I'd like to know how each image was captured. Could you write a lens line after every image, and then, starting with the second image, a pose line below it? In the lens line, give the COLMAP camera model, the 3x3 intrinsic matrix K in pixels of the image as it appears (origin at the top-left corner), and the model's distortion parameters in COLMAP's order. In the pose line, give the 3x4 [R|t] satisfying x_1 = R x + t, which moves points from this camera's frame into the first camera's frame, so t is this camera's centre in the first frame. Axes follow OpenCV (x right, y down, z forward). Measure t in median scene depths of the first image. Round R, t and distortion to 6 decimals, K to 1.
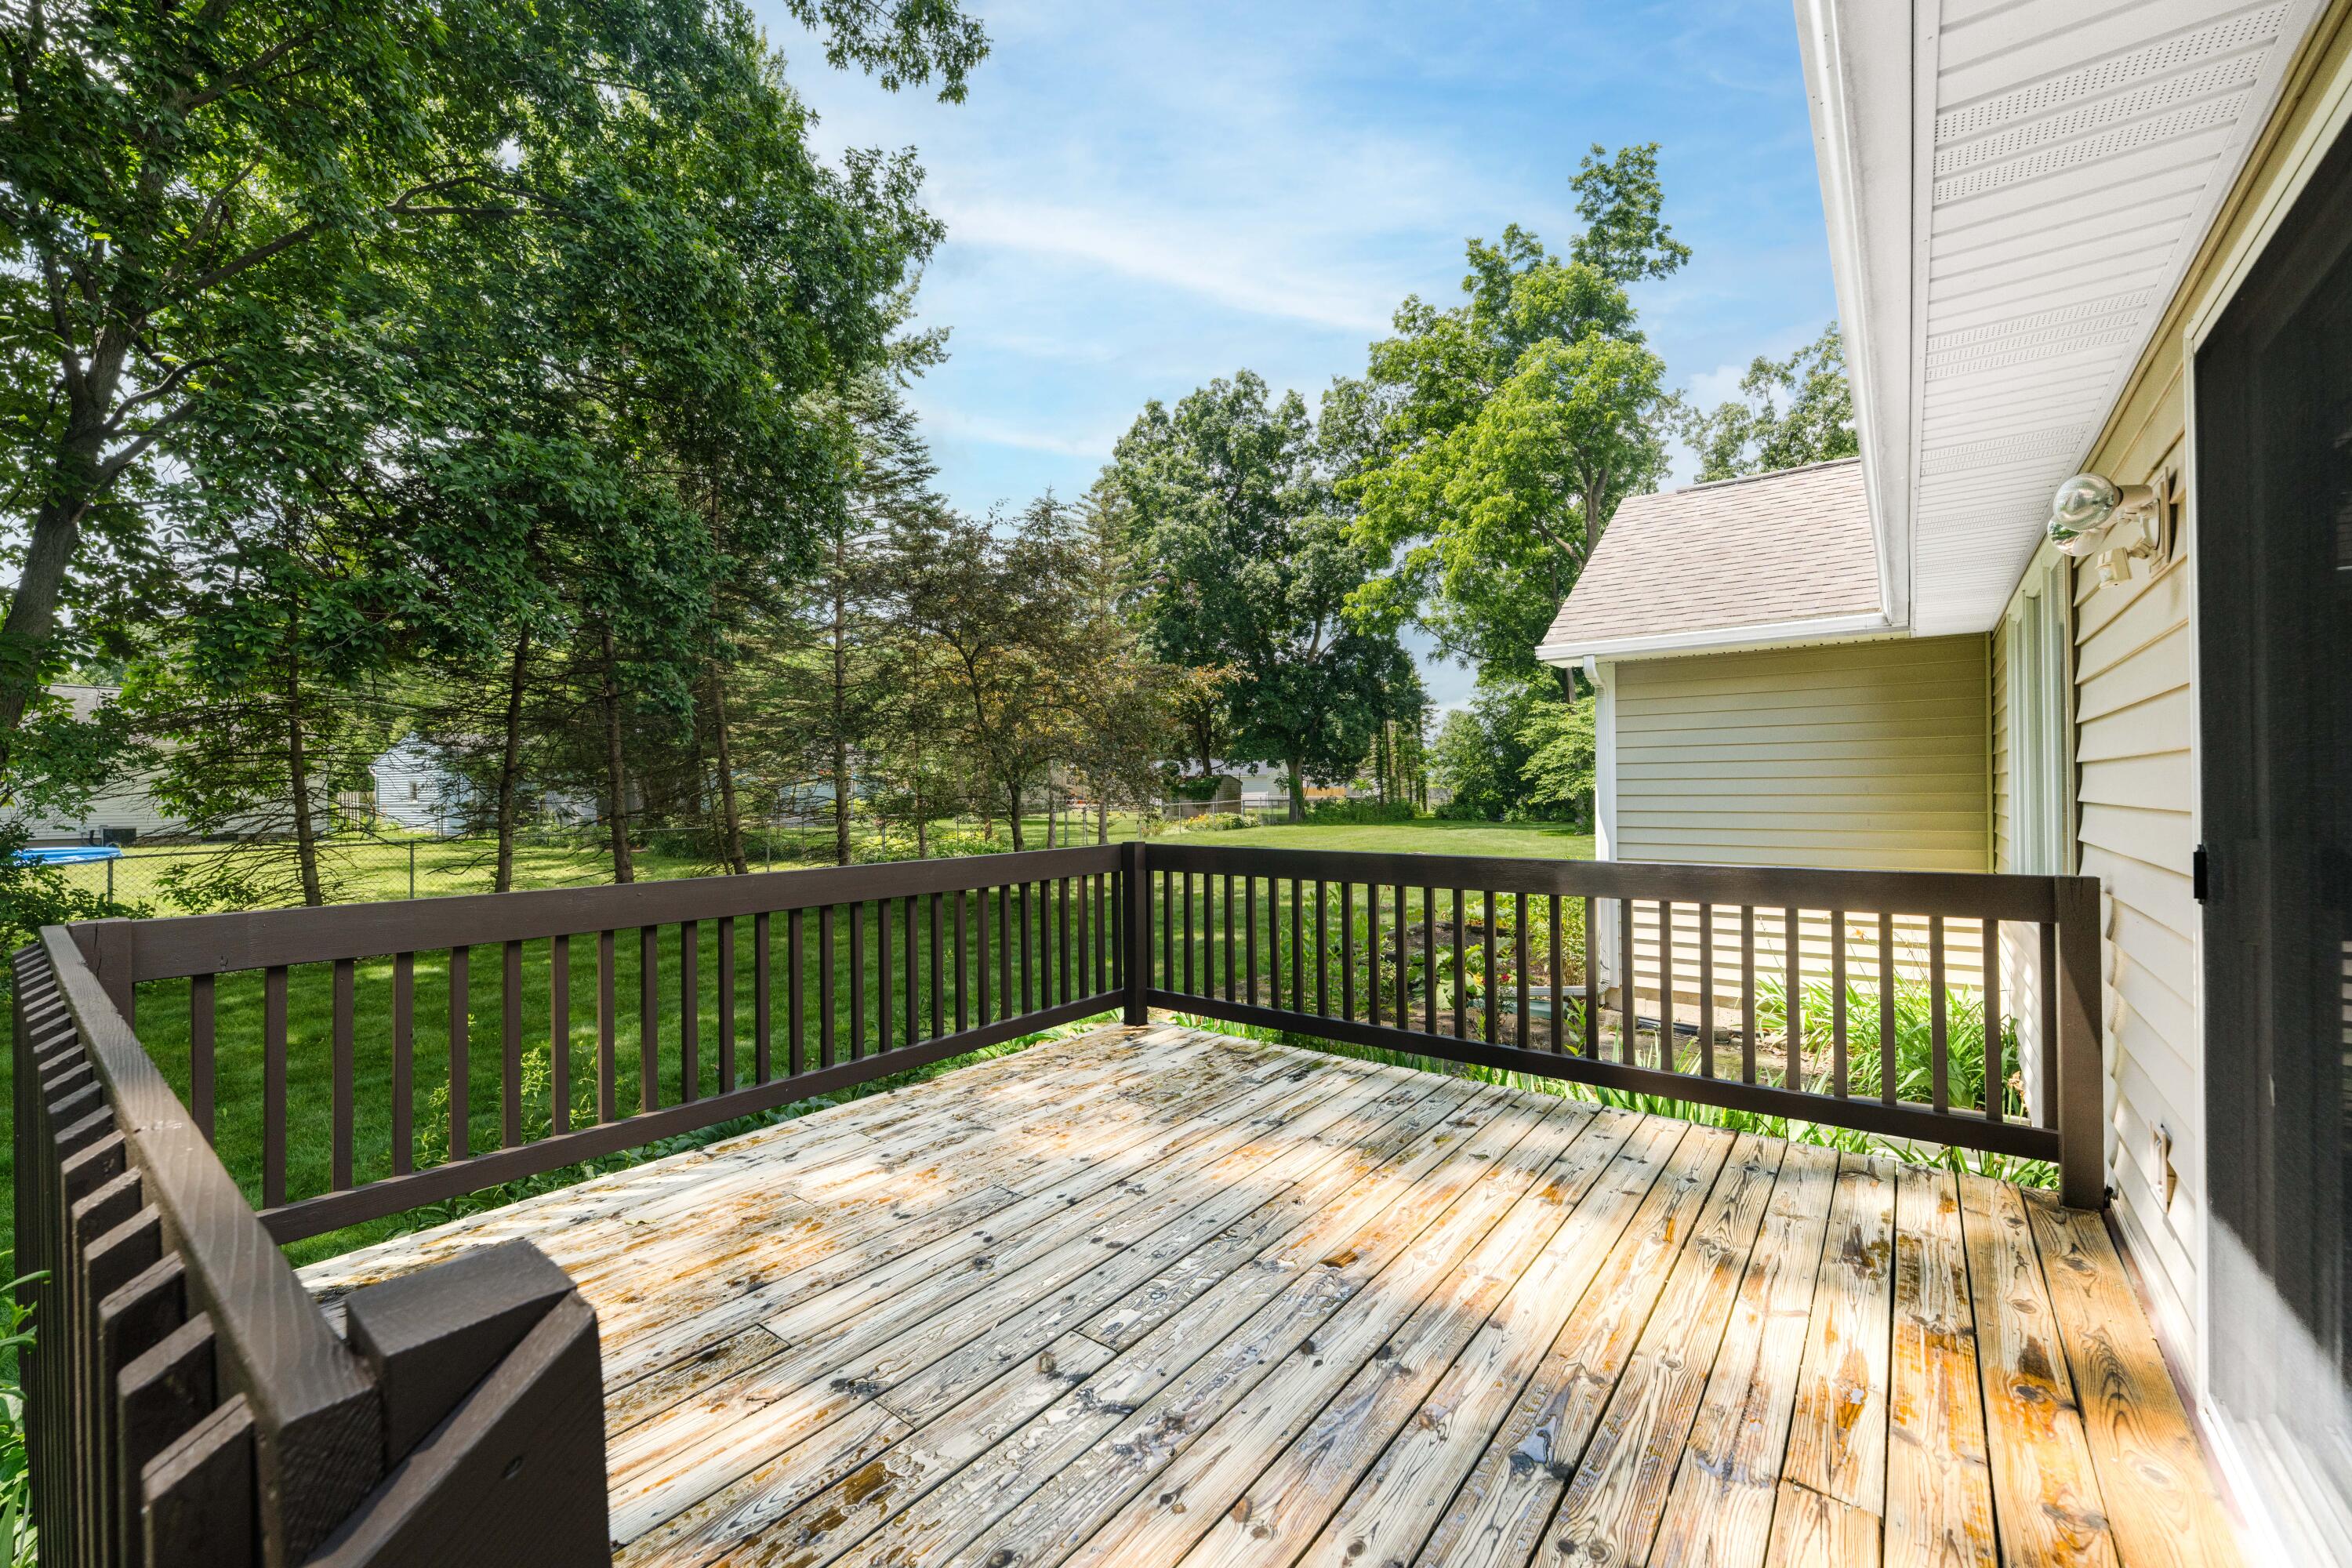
lens RADIAL K [[938.8, 0, 1176.0], [0, 938.8, 784.0], [0, 0, 1]] dist [-0.001407, 0.000103]
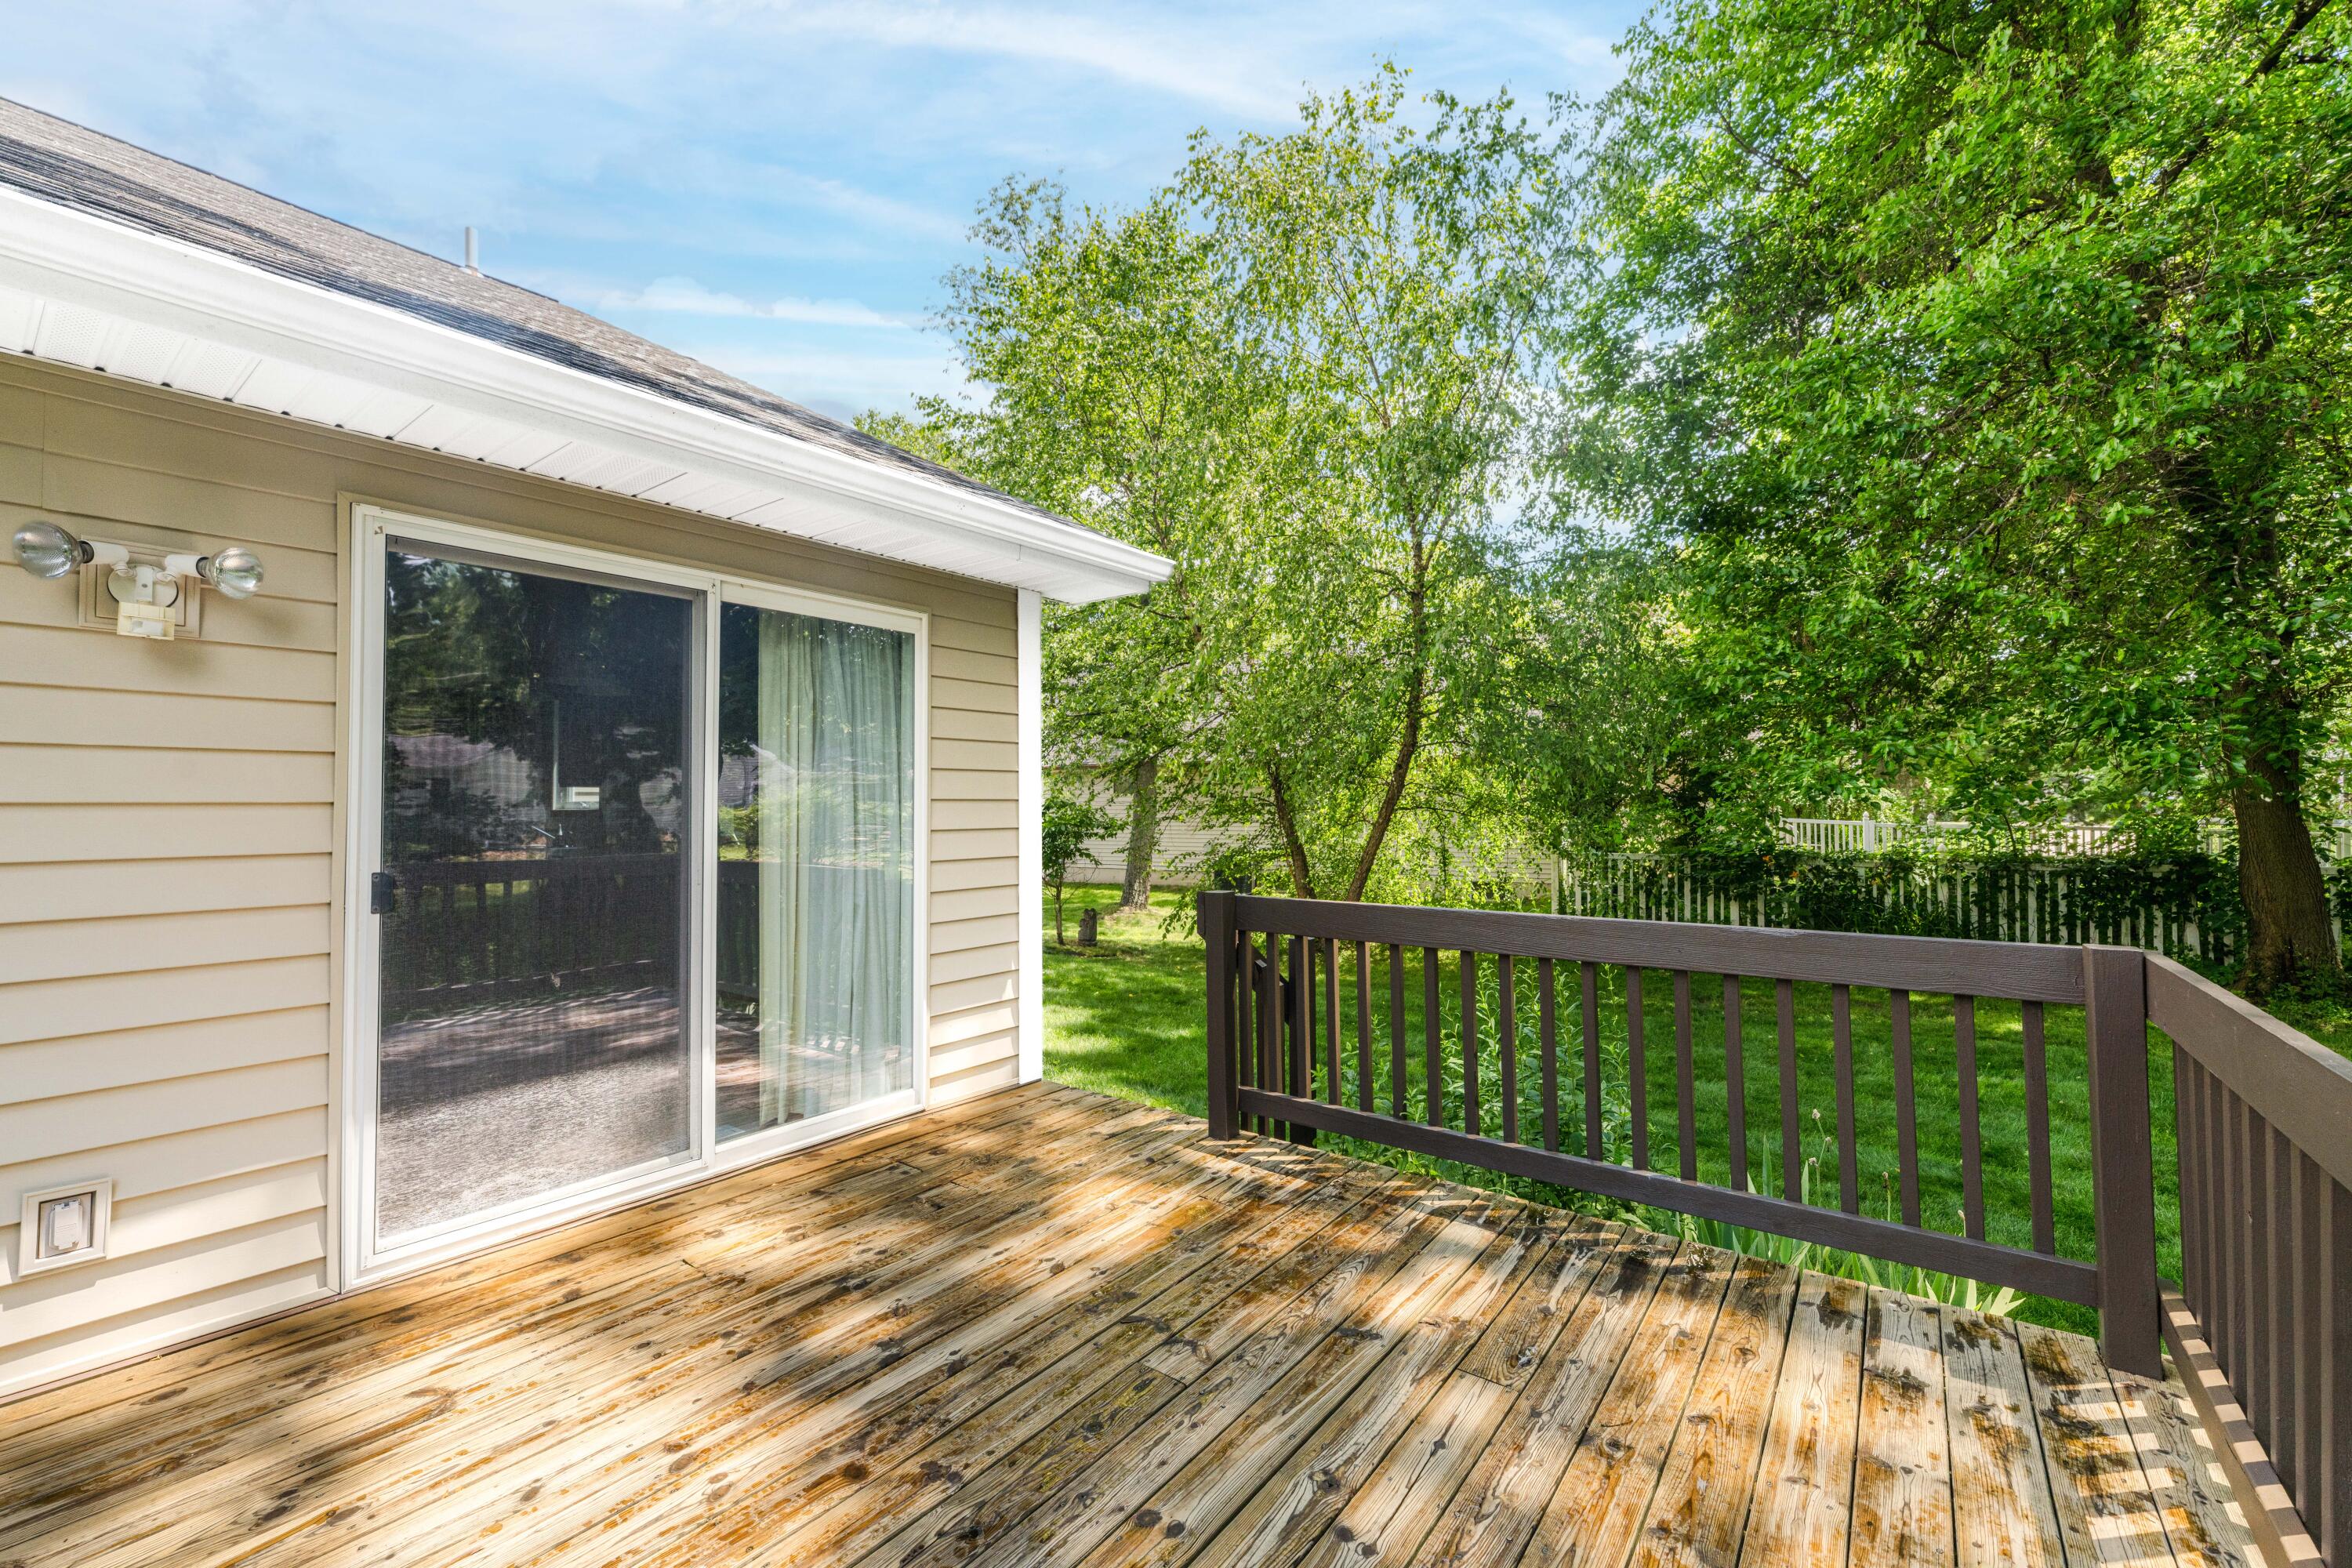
lens RADIAL K [[938.8, 0, 1176.0], [0, 938.8, 784.0], [0, 0, 1]] dist [-0.001407, 0.000103]
pose [[-0.999949, 0.010136, -0.000151, -0.096896], [0.010137, 0.999580, -0.027143, -0.014519], [-0.000124, -0.027143, -0.999632, 1.793056]]
